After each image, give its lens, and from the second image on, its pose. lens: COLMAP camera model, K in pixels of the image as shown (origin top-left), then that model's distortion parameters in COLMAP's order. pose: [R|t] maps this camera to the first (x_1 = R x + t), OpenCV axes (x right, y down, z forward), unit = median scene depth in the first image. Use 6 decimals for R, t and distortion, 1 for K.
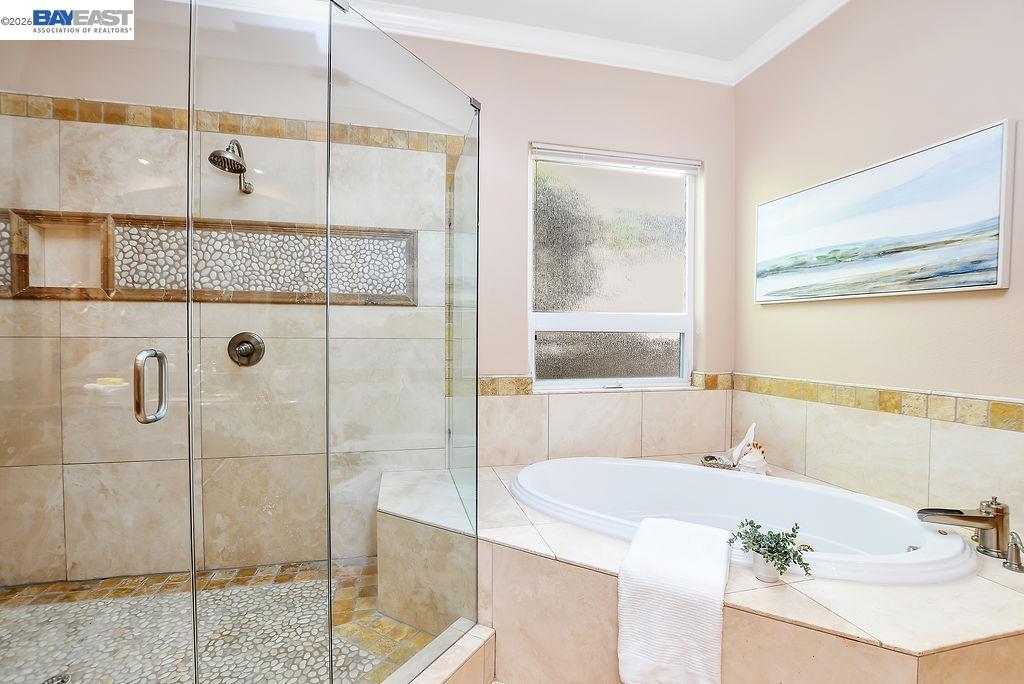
lens RADIAL K [[471.3, 0, 513.3], [0, 471.3, 350.0], [0, 0, 1]] dist [-0.001061, -0.000087]
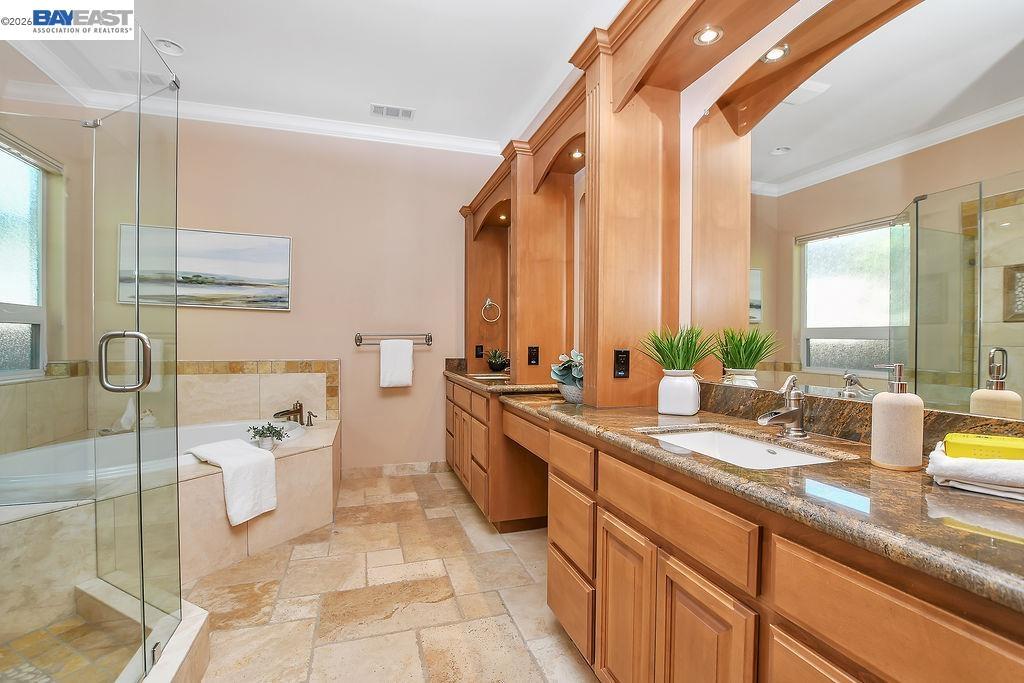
lens RADIAL K [[471.3, 0, 513.3], [0, 471.3, 349.5], [0, 0, 1]] dist [-0.001061, -0.000087]
pose [[-0.058275, -0.019803, 0.998104, -1.129686], [0.016467, 0.999648, 0.020795, 0.022528], [-0.998165, 0.017647, -0.057928, 0.054749]]
